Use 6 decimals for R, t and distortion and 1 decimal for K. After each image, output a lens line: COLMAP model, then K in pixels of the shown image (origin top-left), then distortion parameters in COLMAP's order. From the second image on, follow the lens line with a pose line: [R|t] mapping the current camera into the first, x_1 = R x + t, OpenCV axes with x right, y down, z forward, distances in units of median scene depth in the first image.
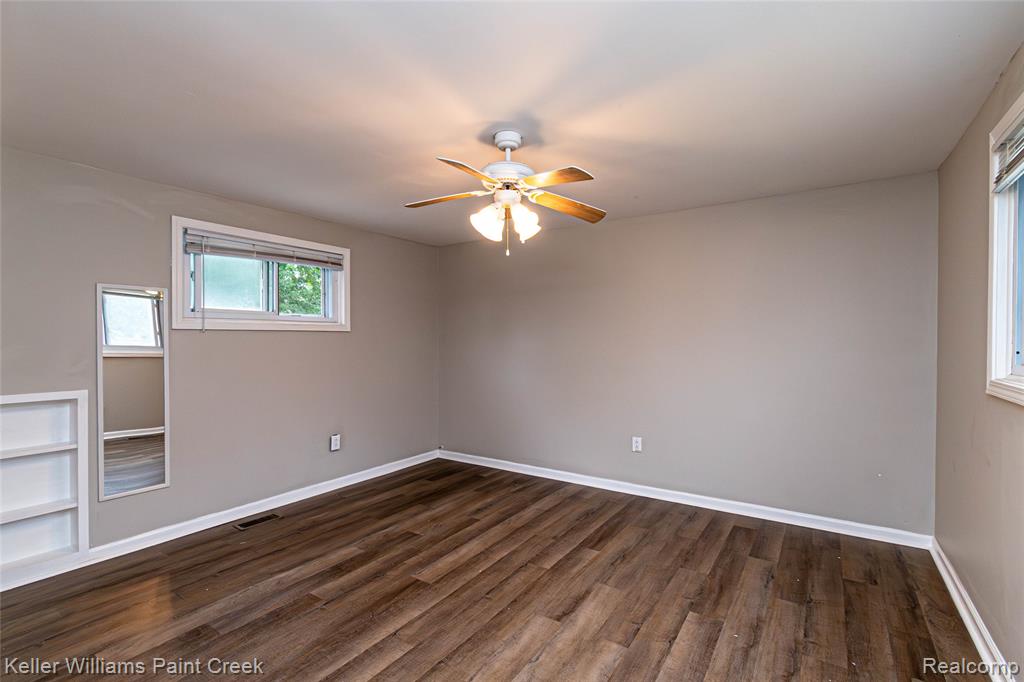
lens RADIAL K [[463.7, 0, 522.6], [0, 463.7, 350.6], [0, 0, 1]] dist [0.009702, -0.003250]
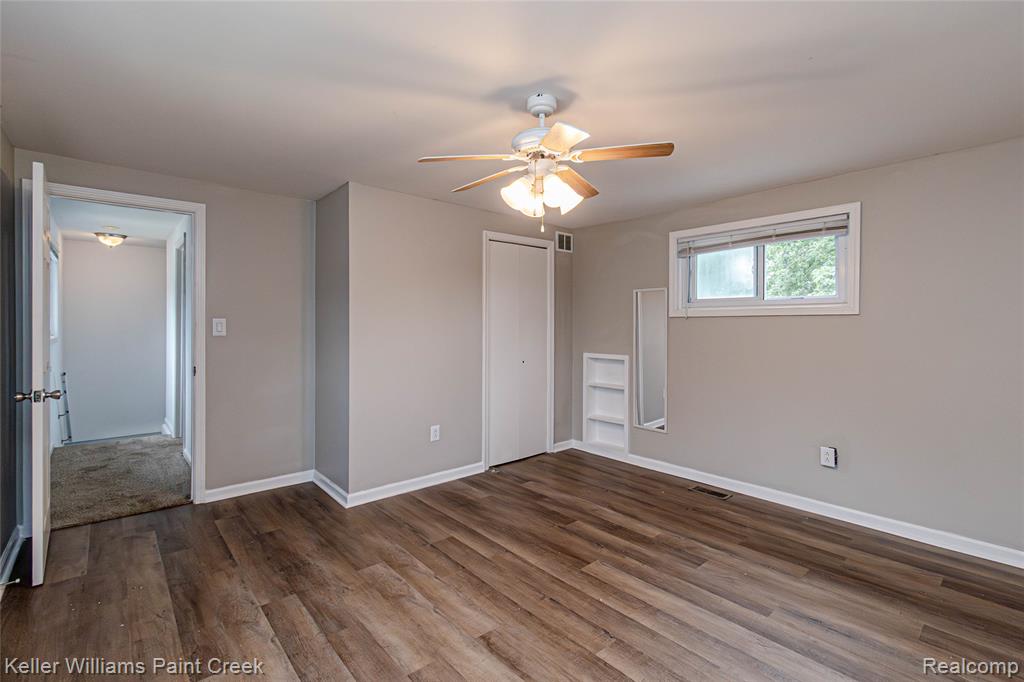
lens RADIAL K [[463.7, 0, 509.3], [0, 463.7, 329.7], [0, 0, 1]] dist [0.009702, -0.003250]
pose [[-0.275930, 0.009335, -0.961133, 0.681148], [-0.024871, 0.999549, 0.016848, -0.021911], [0.960856, 0.028553, -0.275573, 0.949070]]
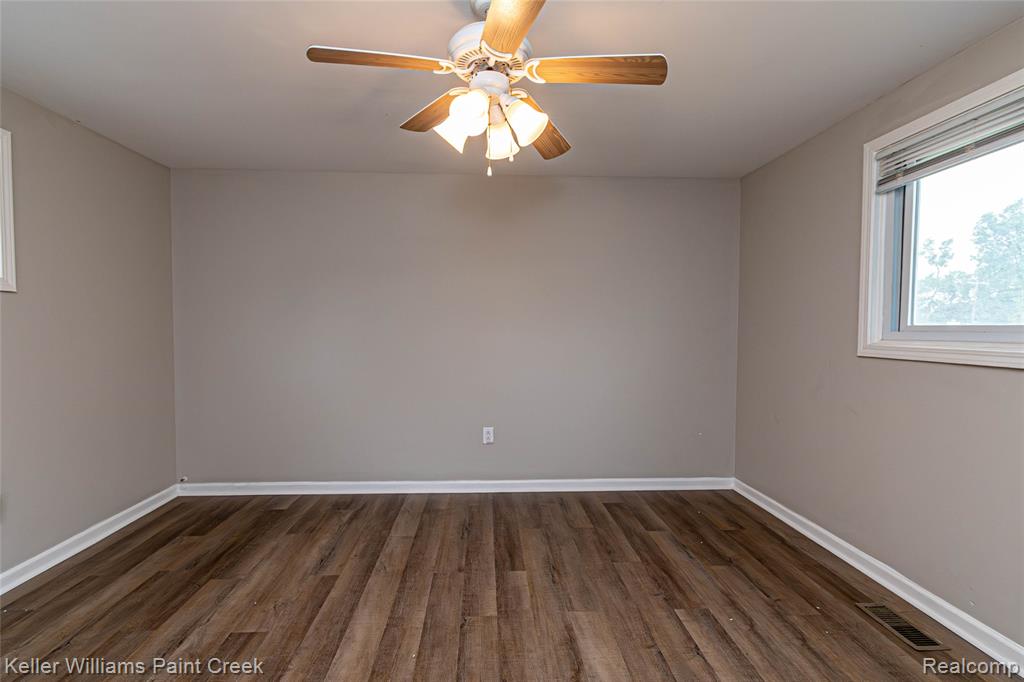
lens RADIAL K [[463.7, 0, 502.0], [0, 463.7, 349.8], [0, 0, 1]] dist [0.009702, -0.003250]
pose [[0.814260, -0.022748, 0.580054, -0.325219], [0.011240, 0.999662, 0.023425, 0.023103], [-0.580391, -0.012554, 0.814241, 0.353190]]
